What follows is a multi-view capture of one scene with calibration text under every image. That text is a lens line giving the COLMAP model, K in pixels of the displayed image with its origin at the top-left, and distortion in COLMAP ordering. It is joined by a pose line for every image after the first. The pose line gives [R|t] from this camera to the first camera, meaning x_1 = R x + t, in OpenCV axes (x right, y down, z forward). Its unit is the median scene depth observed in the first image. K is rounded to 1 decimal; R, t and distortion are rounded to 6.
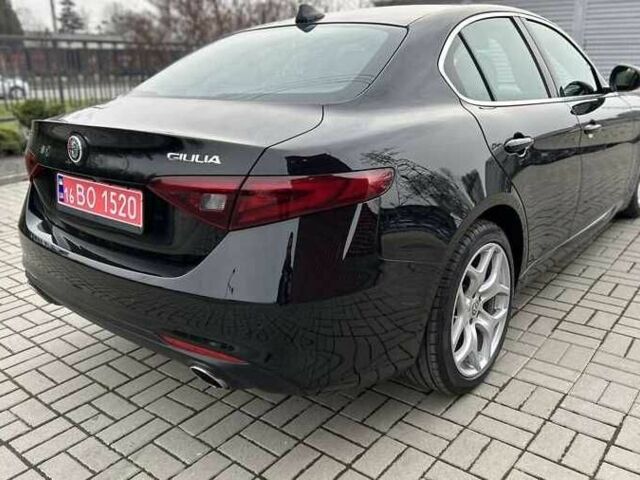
lens RADIAL K [[502.8, 0, 320.0], [0, 502.8, 240.0], [0, 0, 1]] dist [-0.005444, -0.002631]
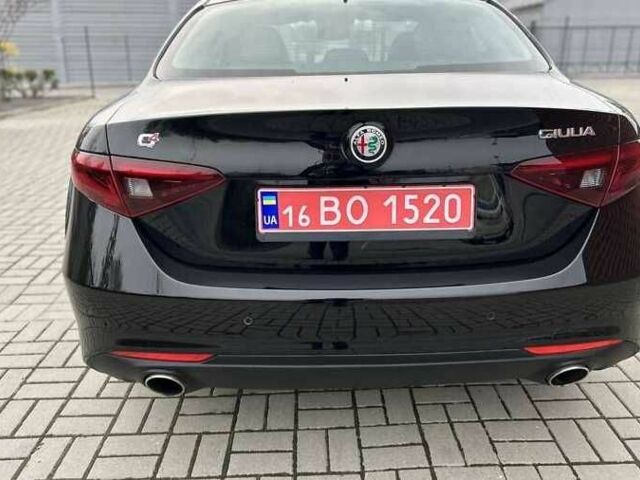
lens RADIAL K [[580.1, 0, 320.0], [0, 580.1, 240.0], [0, 0, 1]] dist [0.003798, -0.002518]
pose [[0.799796, -0.225838, 0.556168, -1.011262], [0.202126, 0.973743, 0.104732, -0.146857], [-0.565218, 0.028651, 0.824444, 0.355045]]
